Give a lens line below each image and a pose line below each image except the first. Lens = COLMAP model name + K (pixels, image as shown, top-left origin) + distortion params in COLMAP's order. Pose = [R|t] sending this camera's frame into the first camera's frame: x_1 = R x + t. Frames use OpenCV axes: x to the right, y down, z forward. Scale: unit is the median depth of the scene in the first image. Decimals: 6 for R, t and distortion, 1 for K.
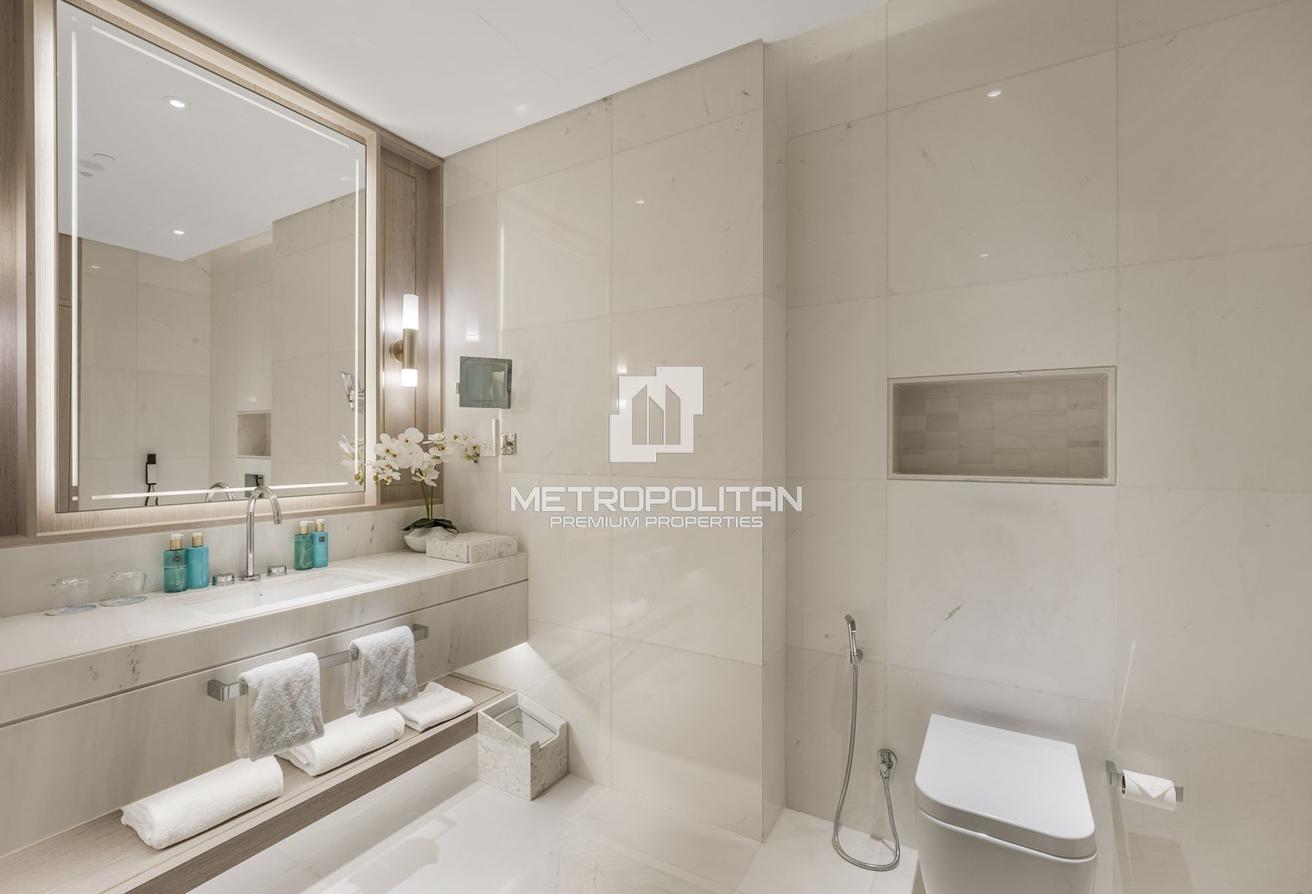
lens RADIAL K [[588.7, 0, 656.0], [0, 588.7, 447.0], [0, 0, 1]] dist [-0.002773, -0.000872]
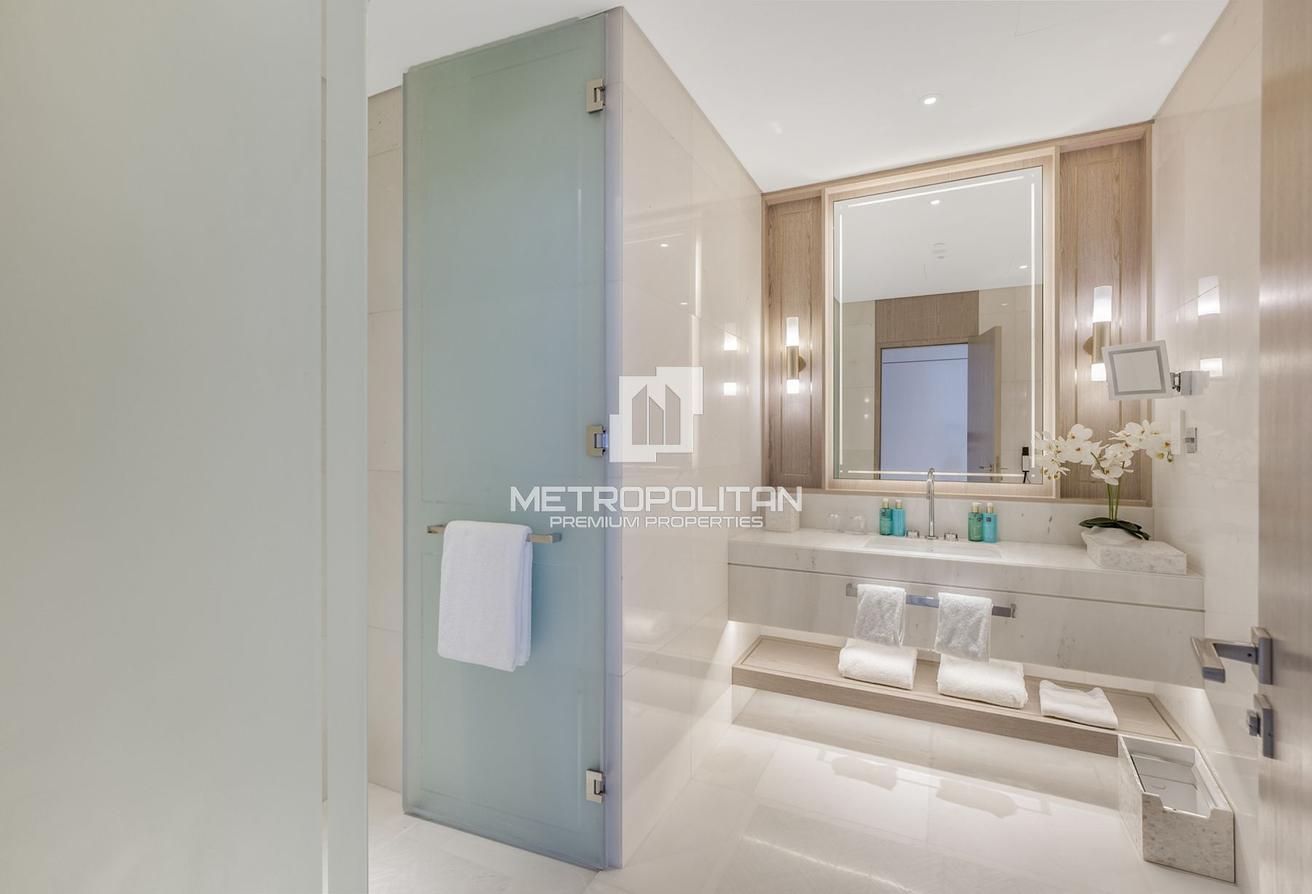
lens RADIAL K [[573.1, 0, 656.0], [0, 573.1, 447.0], [0, 0, 1]] dist [0.000530, 0.000313]
pose [[0.060536, 0.003139, -0.998161, 0.594589], [-0.003484, 0.999990, 0.002933, 0.006969], [0.998160, 0.003300, 0.060546, 0.257608]]
